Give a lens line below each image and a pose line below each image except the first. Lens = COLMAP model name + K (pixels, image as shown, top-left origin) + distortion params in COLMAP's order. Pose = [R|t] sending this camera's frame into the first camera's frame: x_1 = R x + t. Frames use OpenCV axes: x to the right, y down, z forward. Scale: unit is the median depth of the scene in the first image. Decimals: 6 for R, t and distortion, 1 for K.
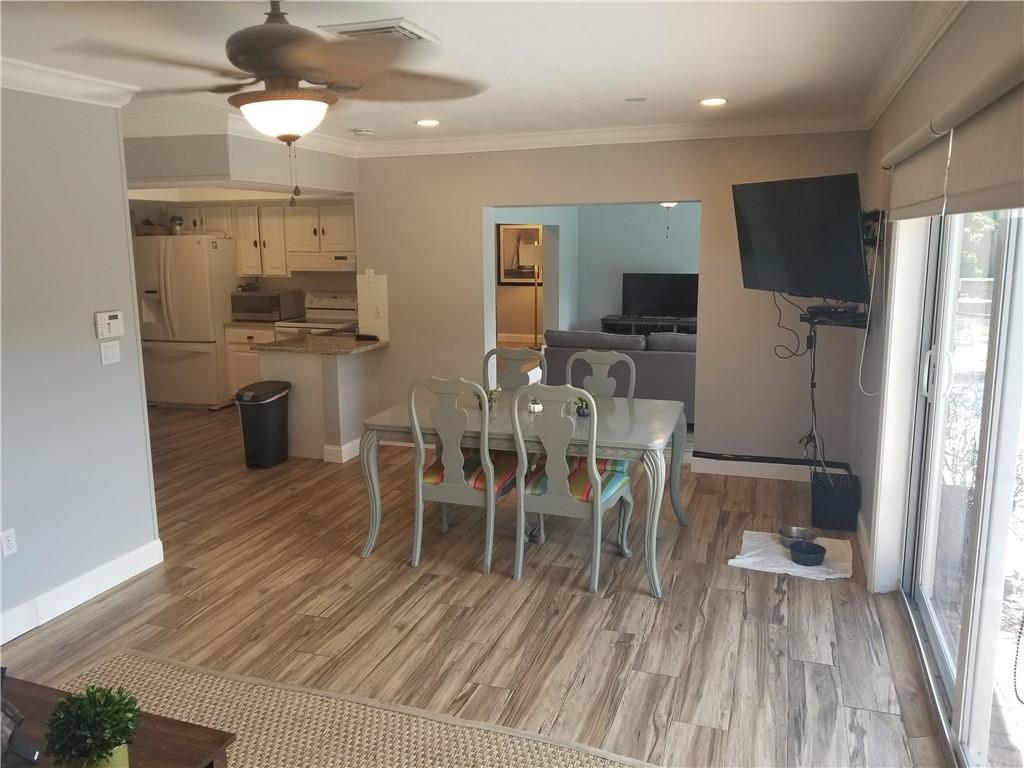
lens RADIAL K [[801.3, 0, 501.4], [0, 801.3, 379.6], [0, 0, 1]] dist [0.067226, -0.132083]
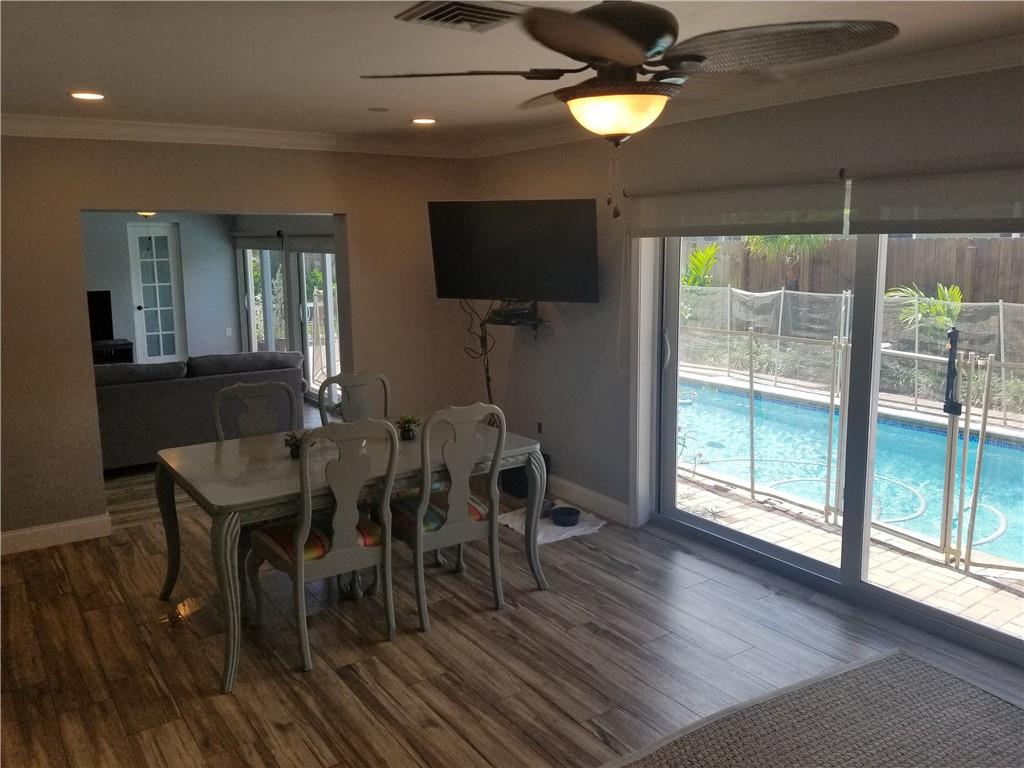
lens RADIAL K [[801.3, 0, 501.4], [0, 801.3, 379.6], [0, 0, 1]] dist [0.067226, -0.132083]
pose [[0.592717, -0.135717, 0.793894, -0.624619], [0.145162, 0.987560, 0.060446, -0.073162], [-0.792221, 0.079416, 0.605045, 0.371298]]
